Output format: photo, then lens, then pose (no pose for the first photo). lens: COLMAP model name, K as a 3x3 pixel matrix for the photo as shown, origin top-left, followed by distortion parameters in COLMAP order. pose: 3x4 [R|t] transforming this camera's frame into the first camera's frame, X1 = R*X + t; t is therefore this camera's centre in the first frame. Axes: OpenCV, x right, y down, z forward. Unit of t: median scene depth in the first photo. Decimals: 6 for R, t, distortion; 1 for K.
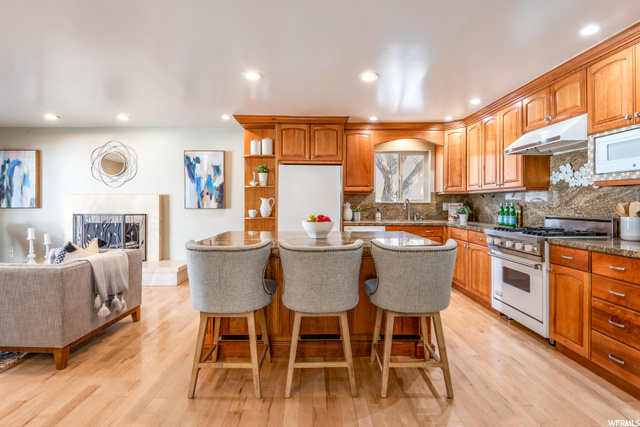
lens RADIAL K [[302.5, 0, 315.5], [0, 302.5, 200.7], [0, 0, 1]] dist [-0.003534, -0.008264]
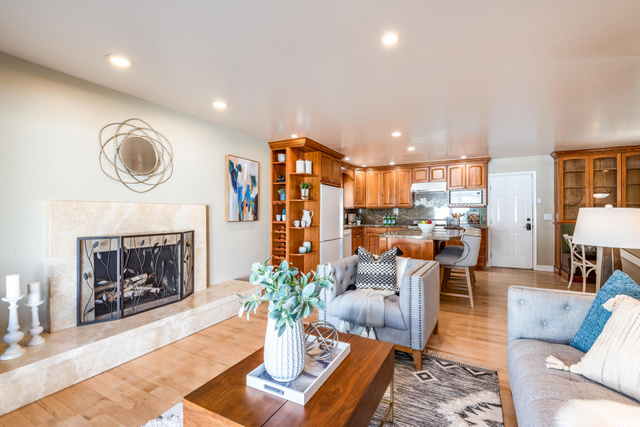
lens RADIAL K [[287.9, 0, 314.2], [0, 287.9, 213.3], [0, 0, 1]] dist [-0.006777, -0.003107]
pose [[0.492731, -0.002889, 0.870177, -1.125440], [-0.002578, 0.999985, 0.004779, -0.003033], [-0.870178, -0.004598, 0.492717, 0.413384]]
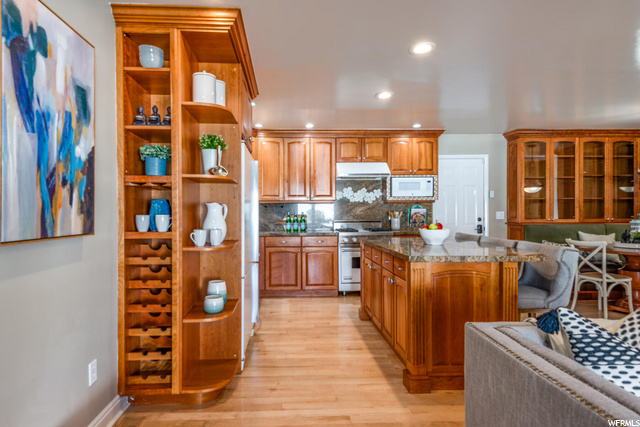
lens RADIAL K [[383.4, 0, 304.0], [0, 383.4, 215.9], [0, 0, 1]] dist [0.037306, -0.013418]
pose [[-0.036812, -0.010944, 0.999262, -0.778465], [-0.000523, 0.999940, 0.010932, 0.003810], [-0.999322, -0.000120, -0.036815, 0.872404]]
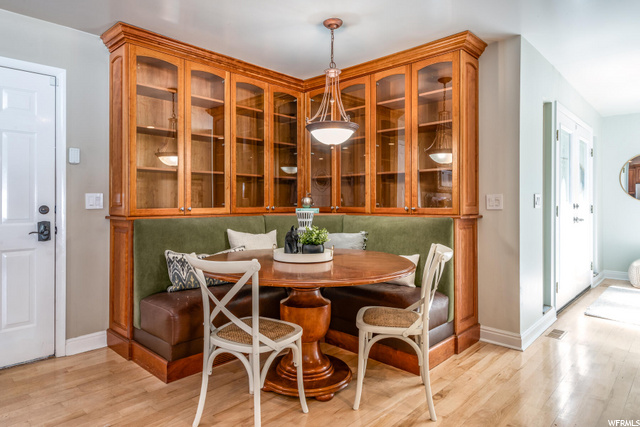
lens RADIAL K [[395.1, 0, 316.7], [0, 395.1, 201.4], [0, 0, 1]] dist [0.006972, -0.000799]
pose [[-0.722815, 0.001185, 0.691040, -0.176916], [-0.005406, 0.999958, -0.007369, 0.020348], [-0.691020, -0.009062, -0.722779, 0.352035]]
